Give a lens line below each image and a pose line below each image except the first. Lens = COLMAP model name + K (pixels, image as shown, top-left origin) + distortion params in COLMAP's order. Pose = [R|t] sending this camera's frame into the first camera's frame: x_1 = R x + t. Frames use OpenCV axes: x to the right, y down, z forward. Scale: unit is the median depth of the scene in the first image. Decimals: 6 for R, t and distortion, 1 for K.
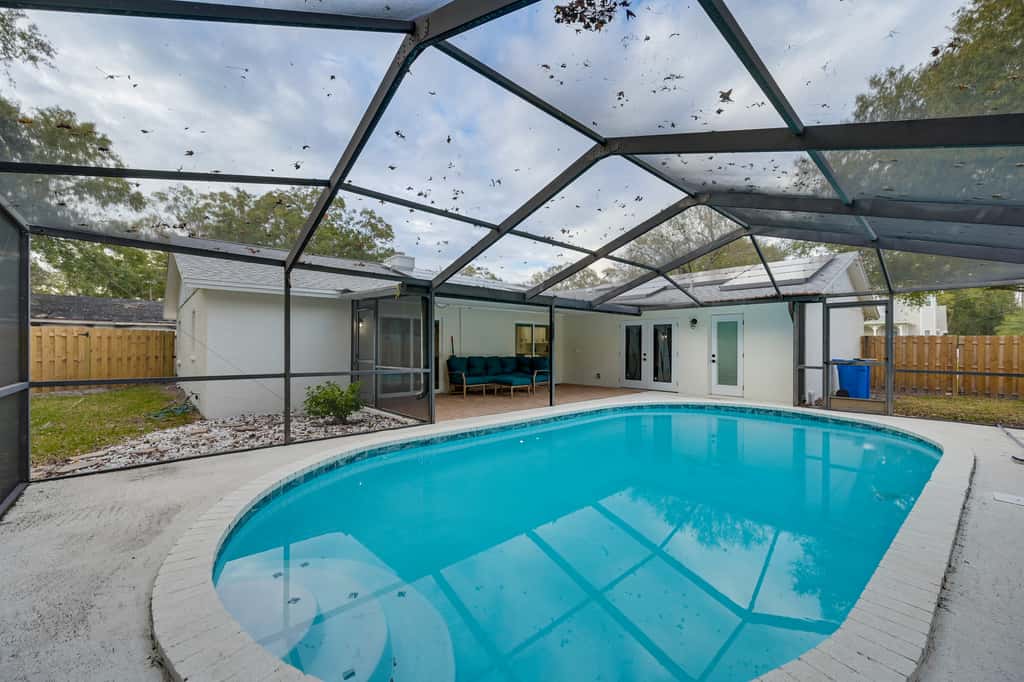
lens RADIAL K [[403.8, 0, 511.3], [0, 403.8, 346.7], [0, 0, 1]] dist [-0.002101, 0.000027]
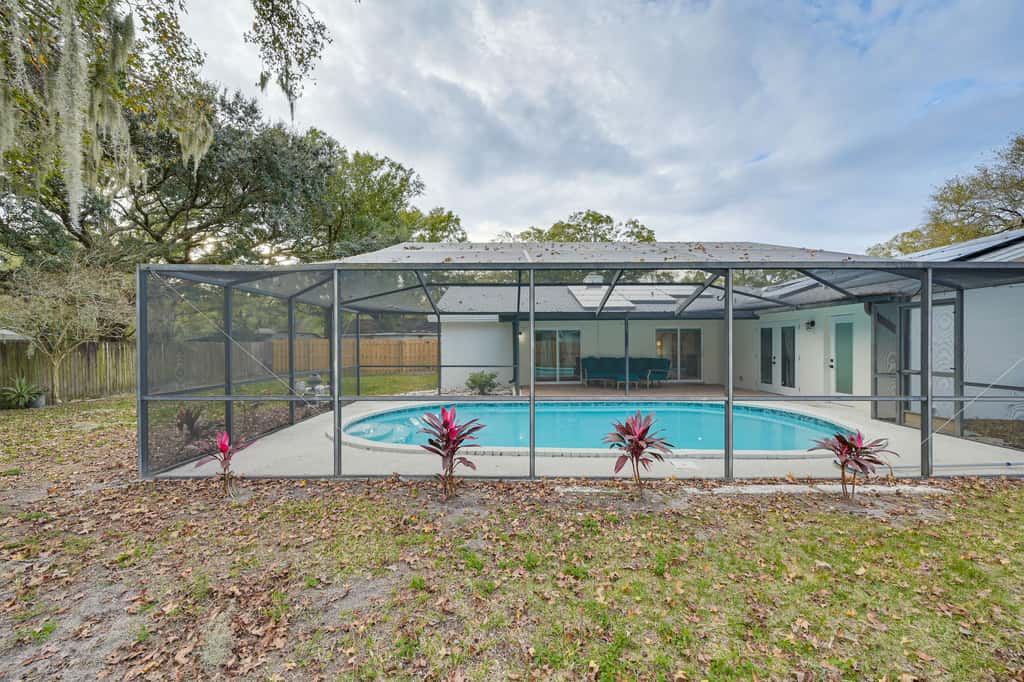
lens RADIAL K [[403.8, 0, 511.3], [0, 403.8, 346.7], [0, 0, 1]] dist [-0.002101, 0.000027]
pose [[0.744172, -0.002342, -0.667984, 0.540023], [0.007878, 0.999955, 0.005270, -0.018669], [0.667942, -0.009184, 0.744157, -0.150549]]
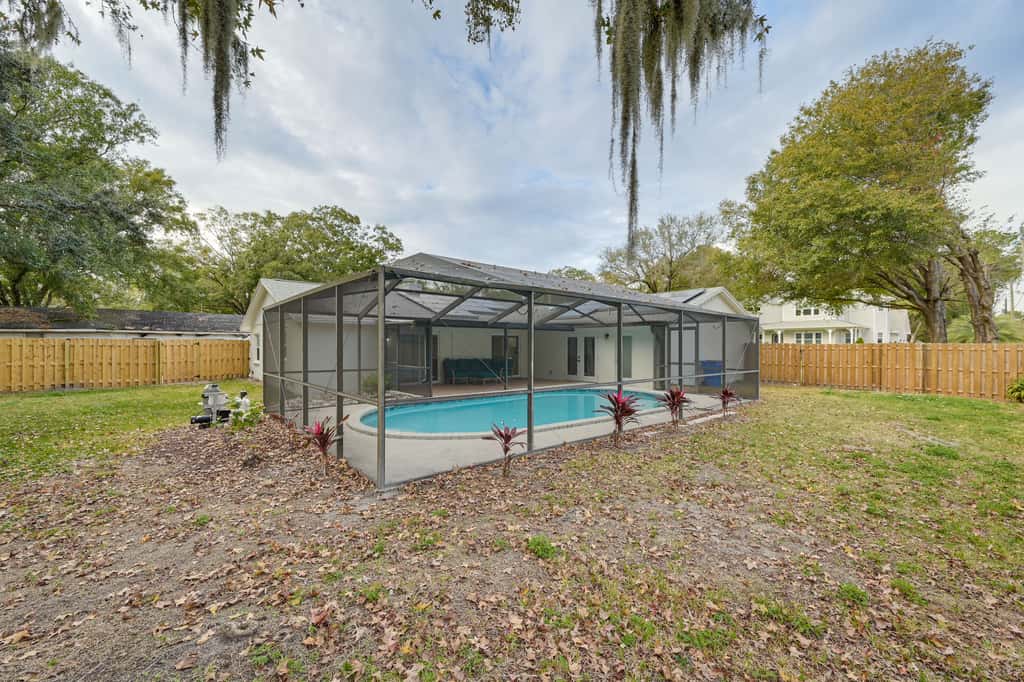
lens RADIAL K [[403.8, 0, 511.3], [0, 403.8, 346.7], [0, 0, 1]] dist [-0.002101, 0.000027]
pose [[0.999829, -0.001417, -0.018429, 0.120870], [0.001490, 0.999991, 0.003991, -0.026226], [0.018424, -0.004018, 0.999822, -0.489733]]
